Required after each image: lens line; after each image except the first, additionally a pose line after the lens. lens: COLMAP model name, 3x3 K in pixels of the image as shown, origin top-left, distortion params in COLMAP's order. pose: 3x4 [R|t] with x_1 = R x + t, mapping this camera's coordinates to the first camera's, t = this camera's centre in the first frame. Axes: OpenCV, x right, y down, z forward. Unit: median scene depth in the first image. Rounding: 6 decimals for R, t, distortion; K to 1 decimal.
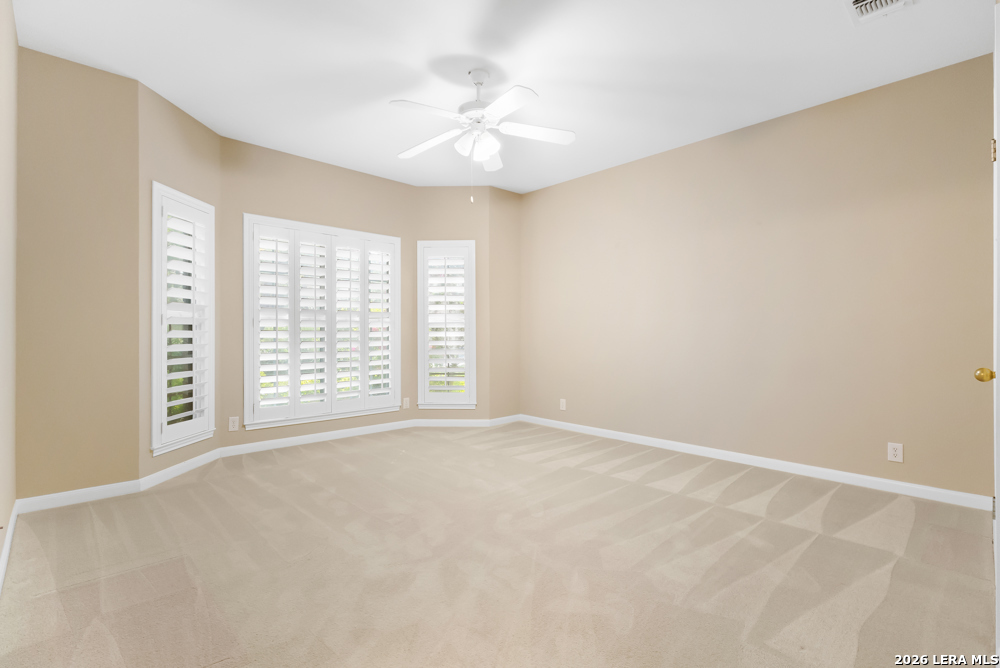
lens RADIAL K [[460.4, 0, 498.5], [0, 460.4, 331.6], [0, 0, 1]] dist [0.004939, -0.000075]
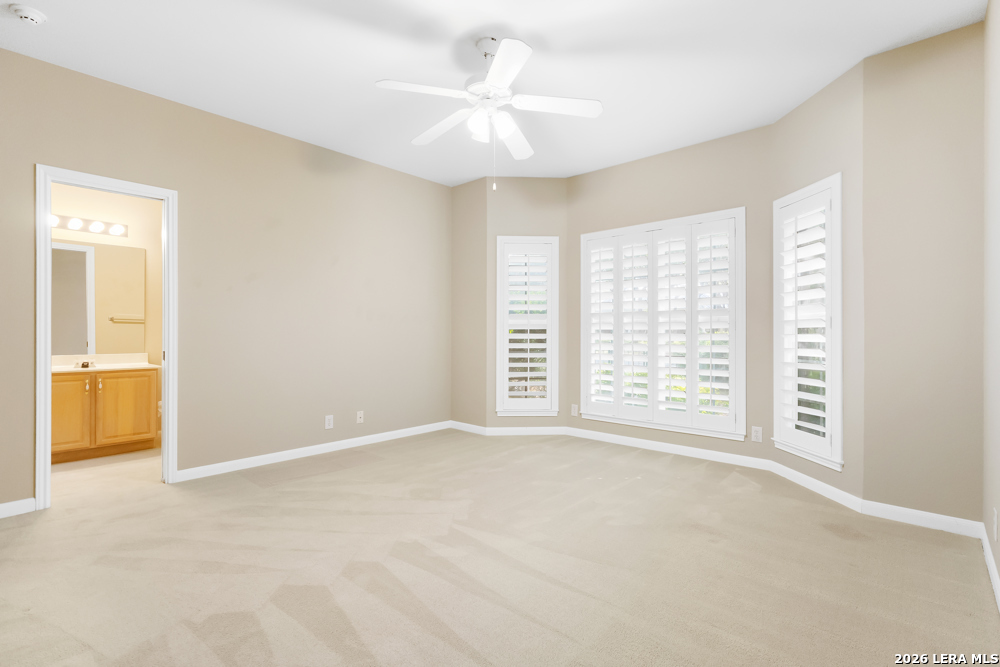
lens RADIAL K [[460.4, 0, 498.6], [0, 460.4, 334.9], [0, 0, 1]] dist [0.004939, -0.000075]
pose [[0.098433, 0.001832, -0.995142, 0.602867], [0.000192, 0.999998, 0.001860, -0.000796], [0.995144, -0.000374, 0.098432, 0.672604]]
